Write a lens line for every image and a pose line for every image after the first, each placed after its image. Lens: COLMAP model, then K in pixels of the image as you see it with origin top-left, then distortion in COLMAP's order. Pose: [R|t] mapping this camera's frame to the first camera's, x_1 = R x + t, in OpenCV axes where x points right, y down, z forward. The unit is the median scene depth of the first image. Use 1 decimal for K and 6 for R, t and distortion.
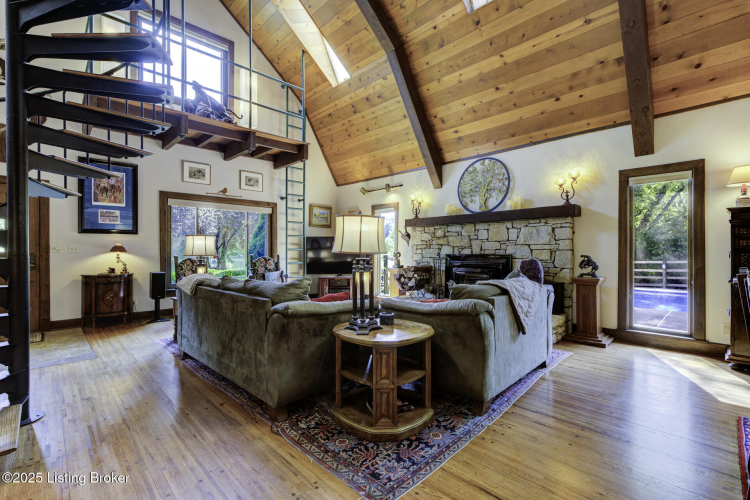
lens RADIAL K [[342.3, 0, 373.8], [0, 342.3, 249.0], [0, 0, 1]] dist [0.003733, 0.000080]
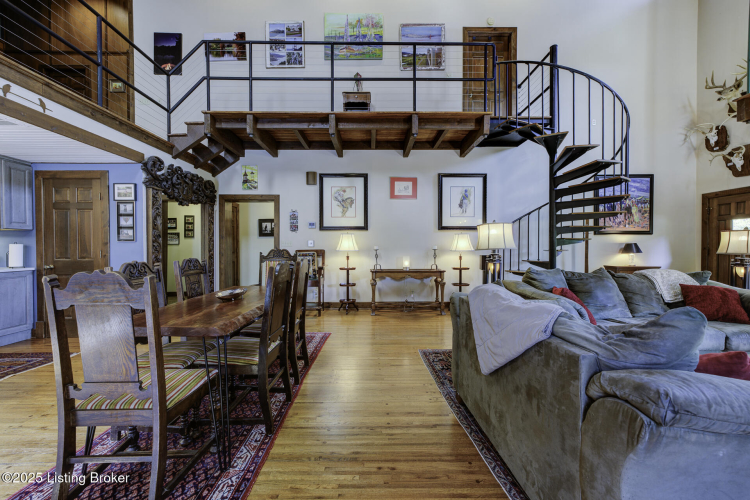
lens RADIAL K [[295.6, 0, 373.2], [0, 295.6, 251.4], [0, 0, 1]] dist [-0.004200, 0.002217]
pose [[-0.690982, 0.009020, -0.722816, 0.584720], [0.004083, 0.999955, 0.008574, 0.003426], [0.722861, 0.002973, -0.690987, 0.724402]]
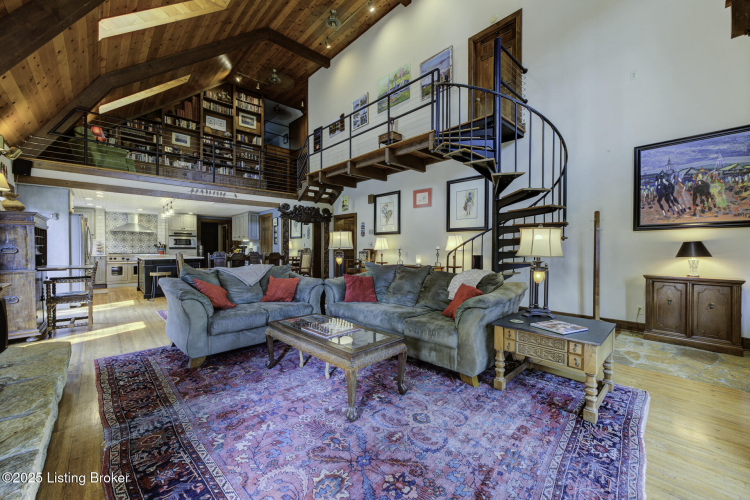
lens RADIAL K [[295.6, 0, 373.0], [0, 295.6, 251.9], [0, 0, 1]] dist [-0.004200, 0.002217]
pose [[-0.999671, -0.003376, 0.025440, -0.142436], [-0.003120, 0.999944, 0.010128, 0.005512], [-0.025473, 0.010045, -0.999625, 1.412702]]
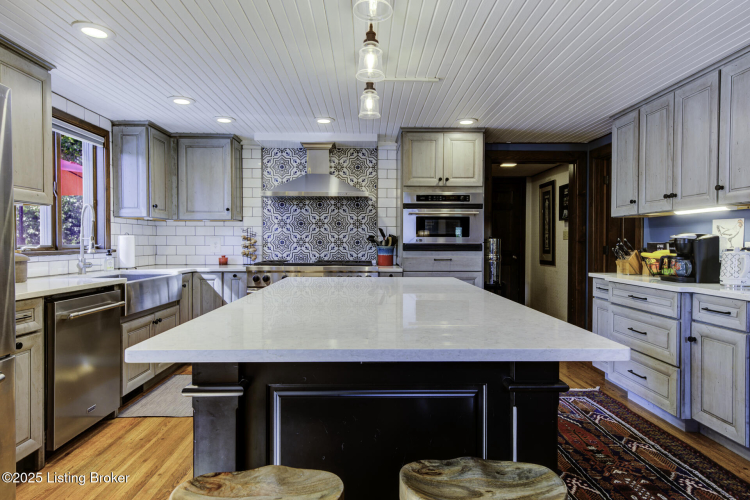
lens RADIAL K [[438.5, 0, 375.0], [0, 438.5, 249.7], [0, 0, 1]] dist [0.016536, -0.002208]
pose [[-0.732255, -0.012633, 0.680913, 0.684174], [-0.005744, 0.999907, 0.012375, -0.000039], [-0.681006, 0.005150, -0.732260, 0.199266]]
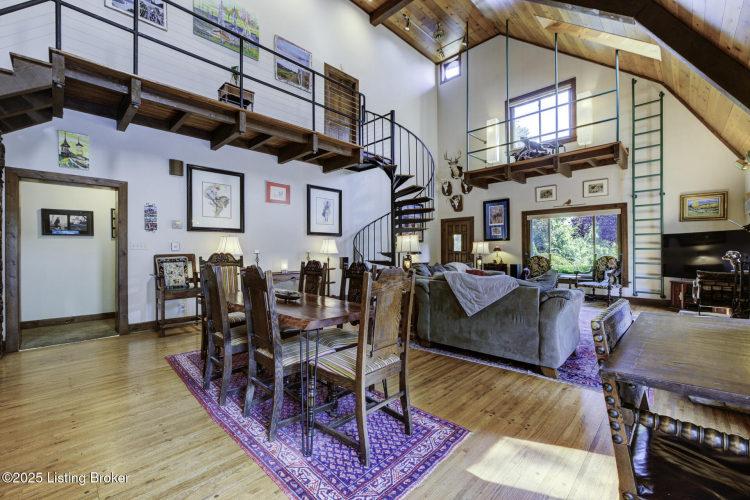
lens RADIAL K [[314.7, 0, 372.9], [0, 314.7, 250.4], [0, 0, 1]] dist [-0.008357, 0.002149]
pose [[0.020113, -0.000518, -0.999798, 0.941019], [0.008752, 0.999962, -0.000342, -0.000387], [0.999759, -0.008743, 0.020117, 0.362217]]
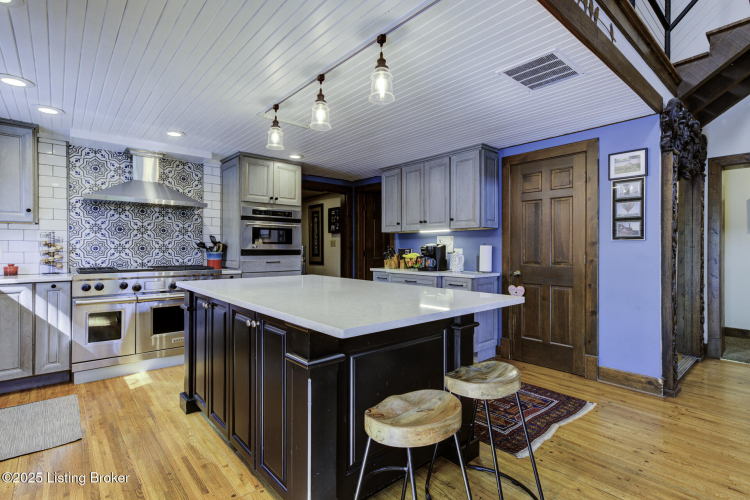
lens RADIAL K [[364.7, 0, 373.1], [0, 364.7, 250.0], [0, 0, 1]] dist [0.004536, 0.001143]
pose [[-0.998604, -0.002450, 0.052773, 0.880103], [-0.002514, 0.999996, -0.001151, -0.000469], [-0.052770, -0.001282, -0.998606, 0.361062]]
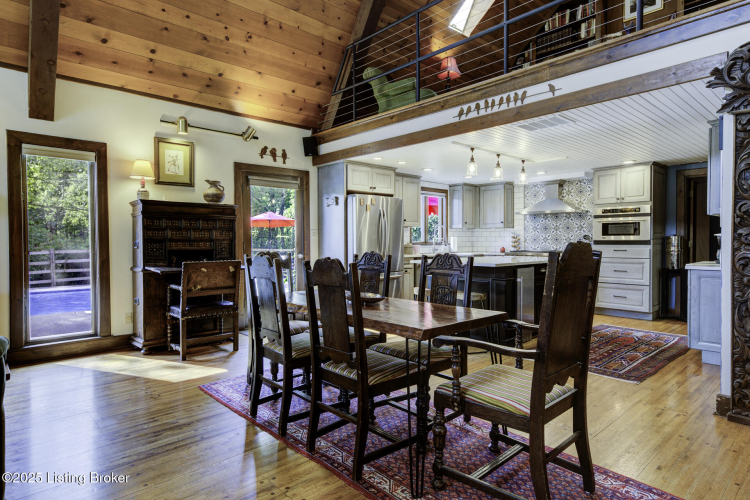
lens RADIAL K [[438.5, 0, 373.0], [0, 438.5, 246.4], [0, 0, 1]] dist [0.016536, -0.002208]
pose [[0.027024, -0.013026, 0.999550, -0.183224], [-0.002561, 0.999911, 0.013100, 0.001607], [-0.999631, -0.002914, 0.026988, 0.191615]]
